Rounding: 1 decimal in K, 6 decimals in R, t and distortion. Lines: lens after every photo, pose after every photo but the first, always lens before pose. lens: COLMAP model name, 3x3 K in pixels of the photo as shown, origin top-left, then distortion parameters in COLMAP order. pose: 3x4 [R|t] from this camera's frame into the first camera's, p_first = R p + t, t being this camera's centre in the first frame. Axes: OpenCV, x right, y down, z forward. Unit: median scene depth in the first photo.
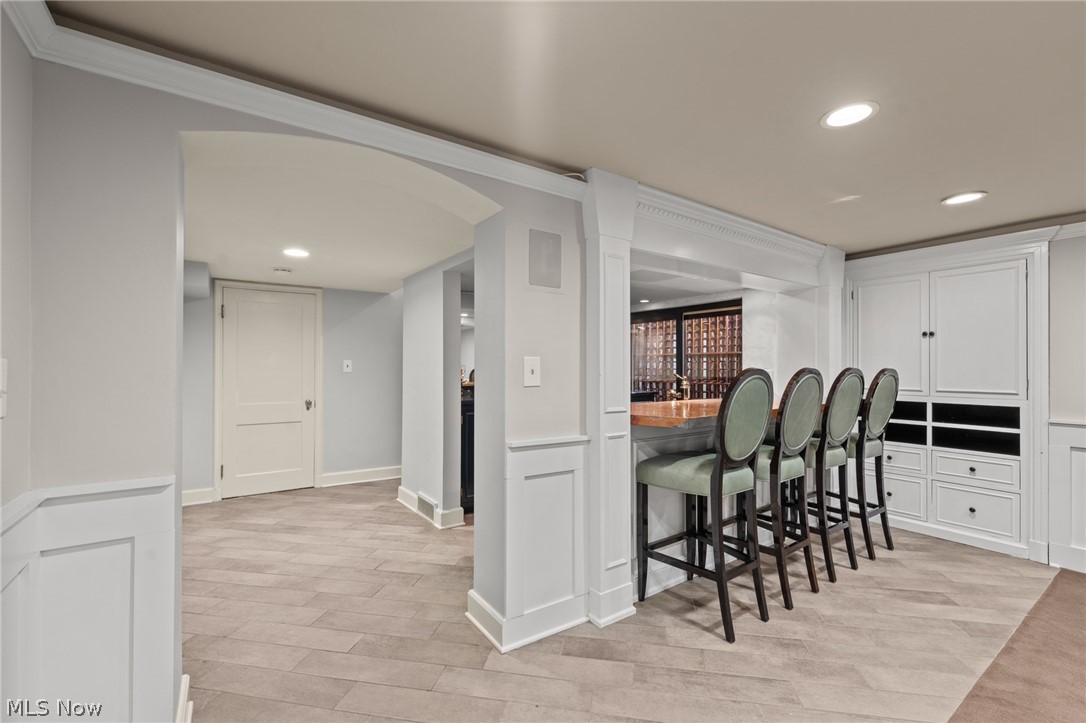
lens RADIAL K [[464.6, 0, 547.2], [0, 464.6, 362.9], [0, 0, 1]] dist [-0.002103, -0.000089]
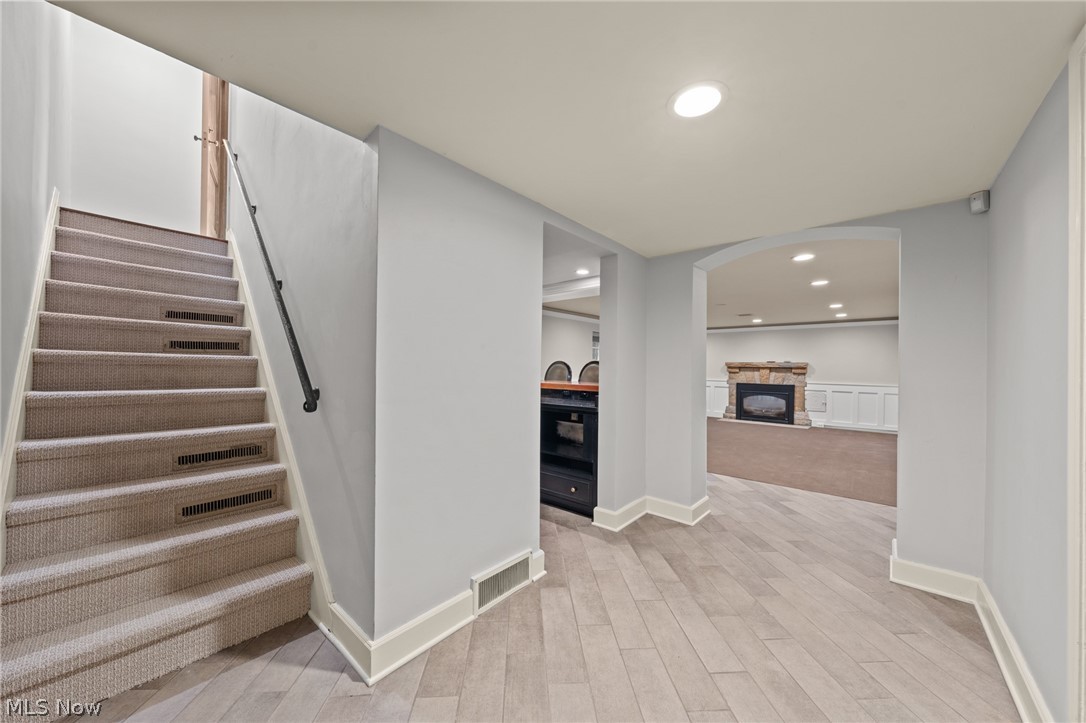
lens RADIAL K [[390.1, 0, 539.3], [0, 390.1, 366.7], [0, 0, 1]] dist [0.000212, 0.000063]
pose [[-0.230395, -0.008037, 0.973064, -0.829796], [-0.022951, 0.999733, 0.002823, 0.026791], [-0.972827, -0.021682, -0.230517, 1.158792]]
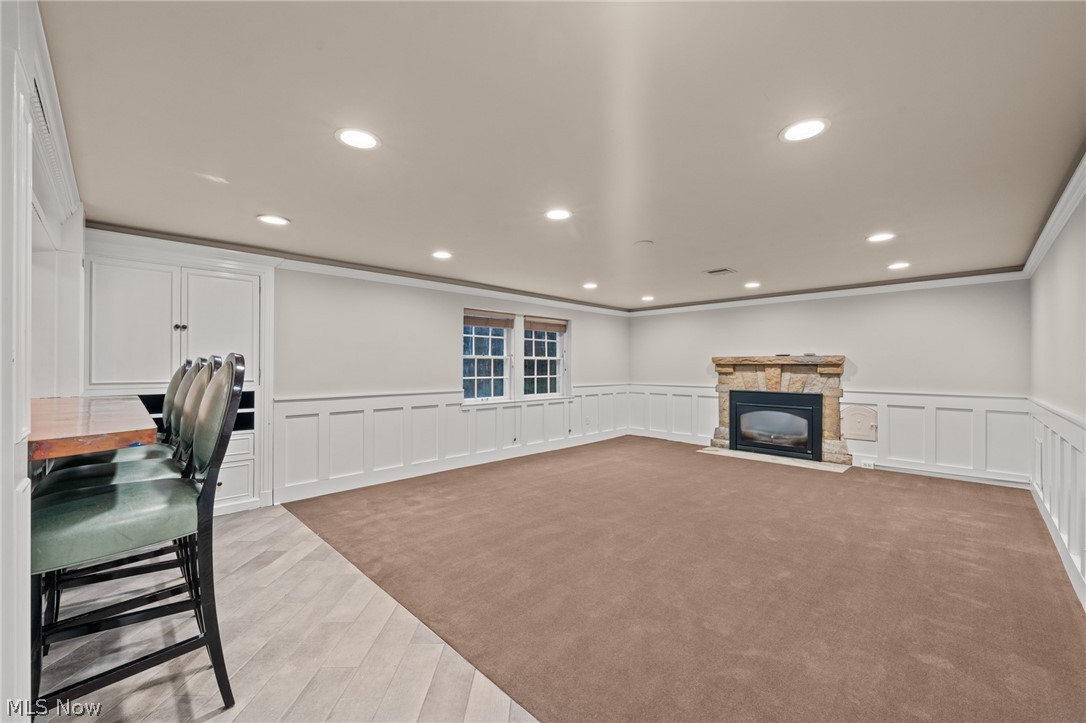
lens RADIAL K [[431.2, 0, 546.4], [0, 431.2, 365.8], [0, 0, 1]] dist [0.004476, -0.000335]
pose [[-0.170681, -0.003513, 0.985320, -0.340563], [-0.010055, 0.999948, 0.001824, 0.018089], [-0.985275, -0.009596, -0.170707, 0.483970]]
